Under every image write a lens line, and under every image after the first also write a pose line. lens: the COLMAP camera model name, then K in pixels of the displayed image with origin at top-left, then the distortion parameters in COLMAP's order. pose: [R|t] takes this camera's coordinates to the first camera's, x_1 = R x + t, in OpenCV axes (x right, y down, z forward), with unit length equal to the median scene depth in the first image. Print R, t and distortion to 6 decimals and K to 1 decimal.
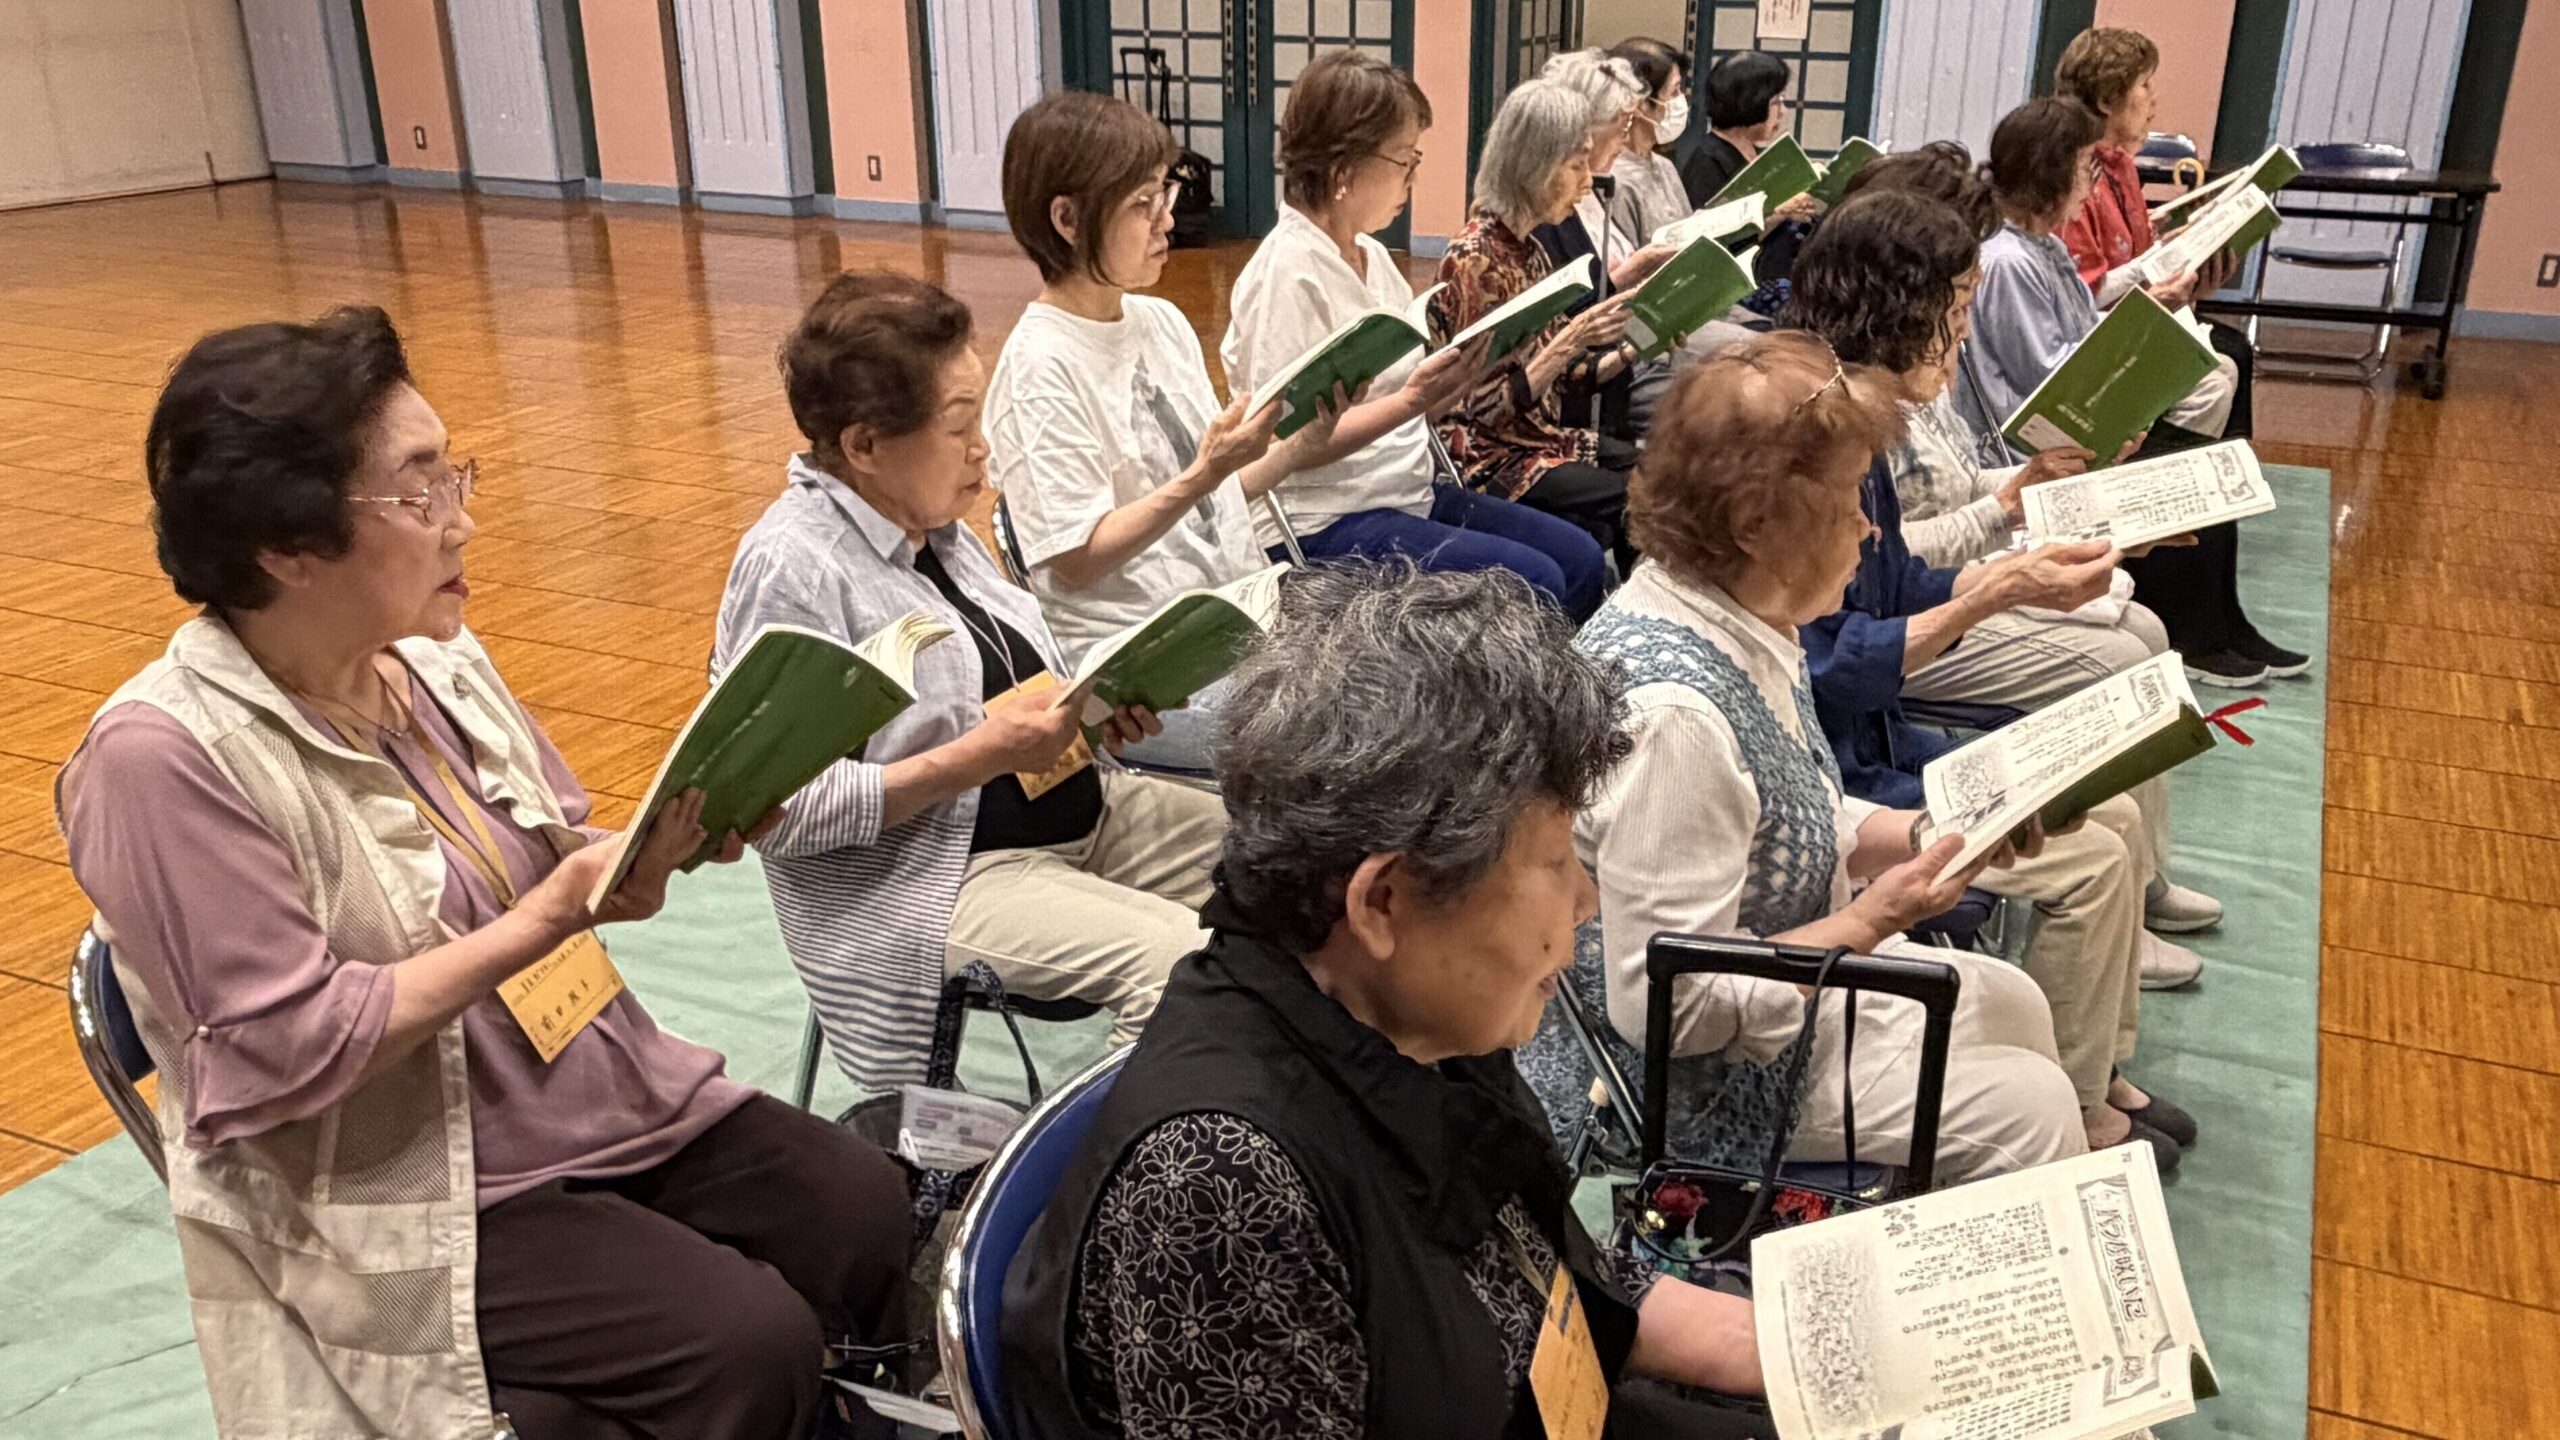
lens RADIAL K [[1932.5, 0, 1280.0], [0, 1932.5, 720.0], [0, 0, 1]] dist [0.036467, -0.048617]
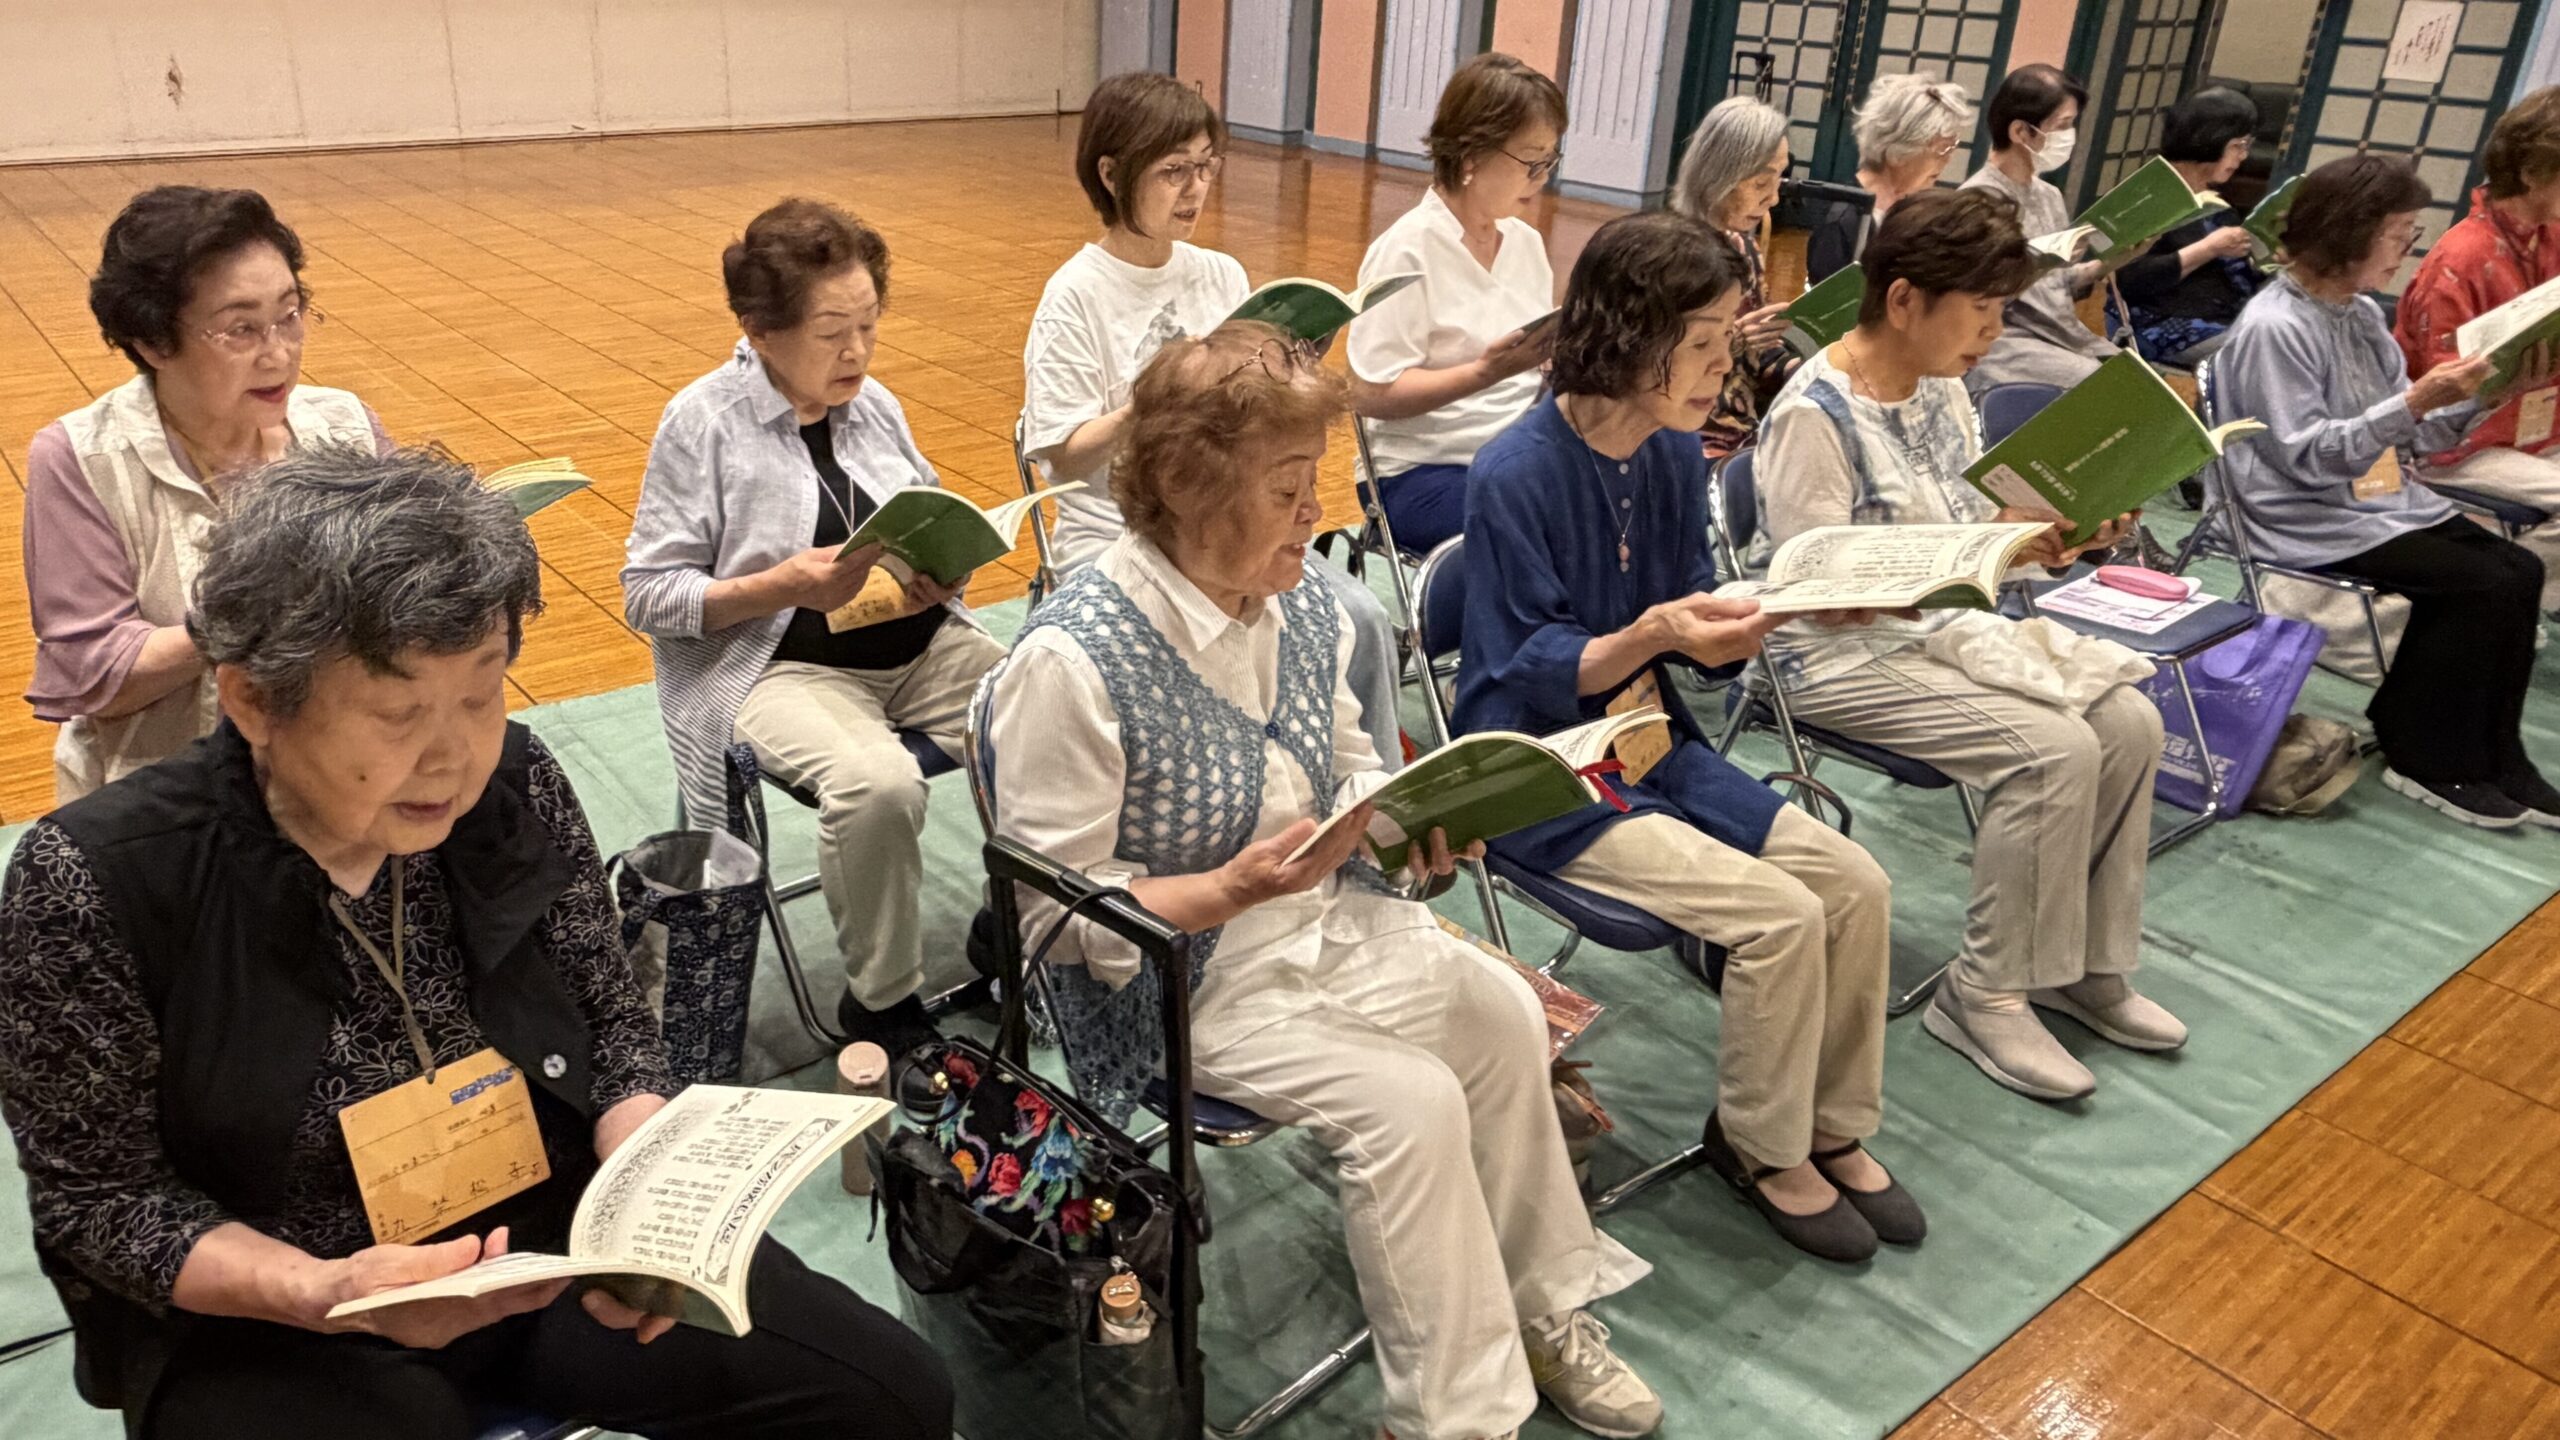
lens RADIAL K [[1630.1, 0, 1244.8], [0, 1630.1, 658.7], [0, 0, 1]] dist [-0.054266, 0.070115]
pose [[0.892262, 0.209508, -0.399969, 0.431304], [-0.196549, 0.977722, 0.073676, -0.057611], [0.406494, 0.012875, 0.913563, 0.124295]]
